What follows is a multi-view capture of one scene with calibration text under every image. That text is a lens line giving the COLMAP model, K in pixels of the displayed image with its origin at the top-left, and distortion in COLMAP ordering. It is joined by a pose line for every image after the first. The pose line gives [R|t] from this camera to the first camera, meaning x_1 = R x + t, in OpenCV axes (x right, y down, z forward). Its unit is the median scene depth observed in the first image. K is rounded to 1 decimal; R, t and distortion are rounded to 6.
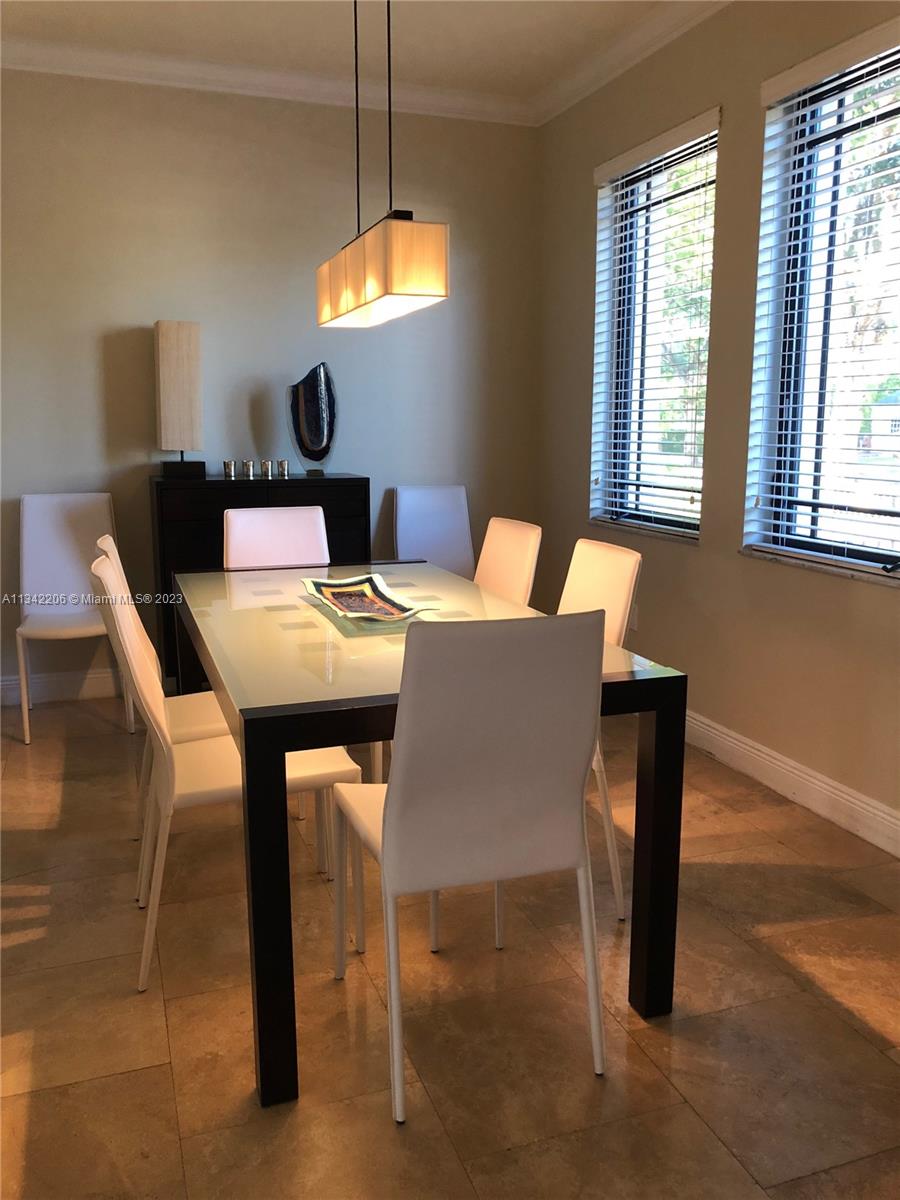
lens RADIAL K [[1006.0, 0, 454.3], [0, 1006.0, 603.2], [0, 0, 1]] dist [0.035960, -0.012116]
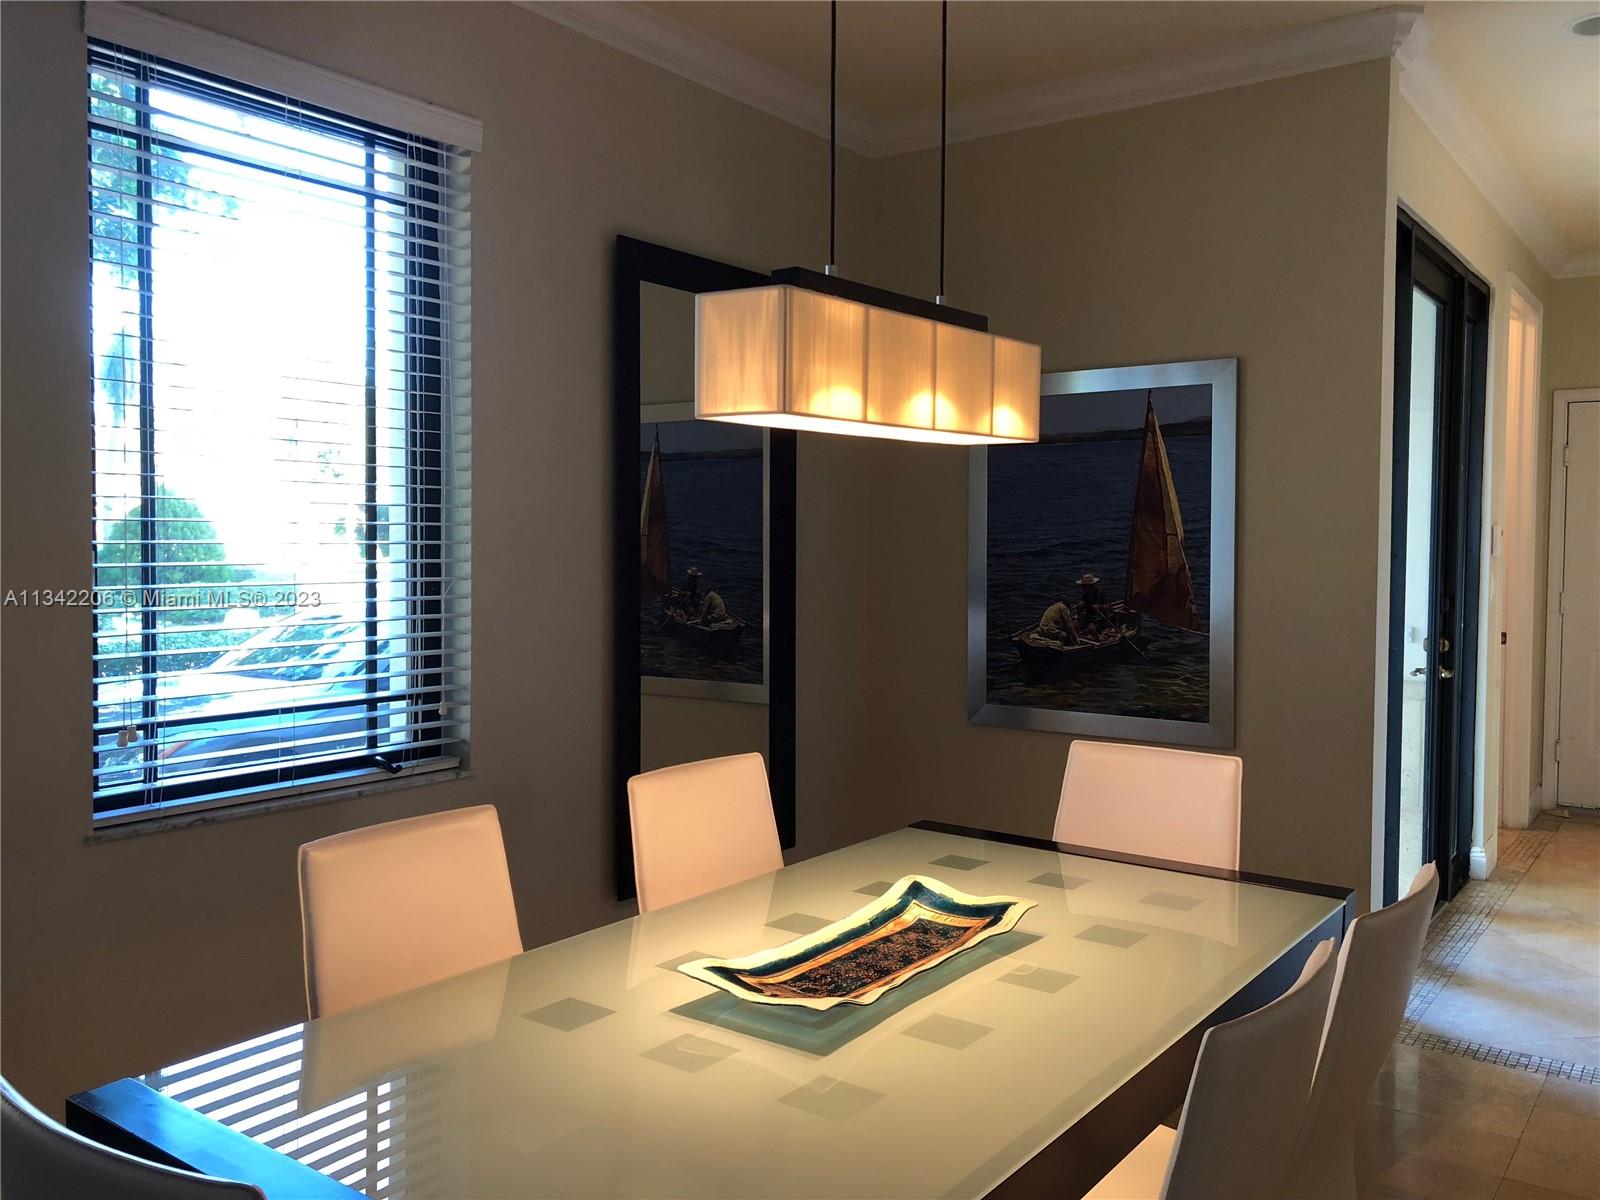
lens RADIAL K [[1341.4, 0, 799.7], [0, 1341.4, 593.2], [0, 0, 1]] dist [0.035960, -0.012116]
pose [[-0.565828, -0.032853, 0.823869, -0.659799], [0.153422, 0.977561, 0.144350, -0.294443], [-0.810124, 0.208077, -0.548090, 1.421654]]
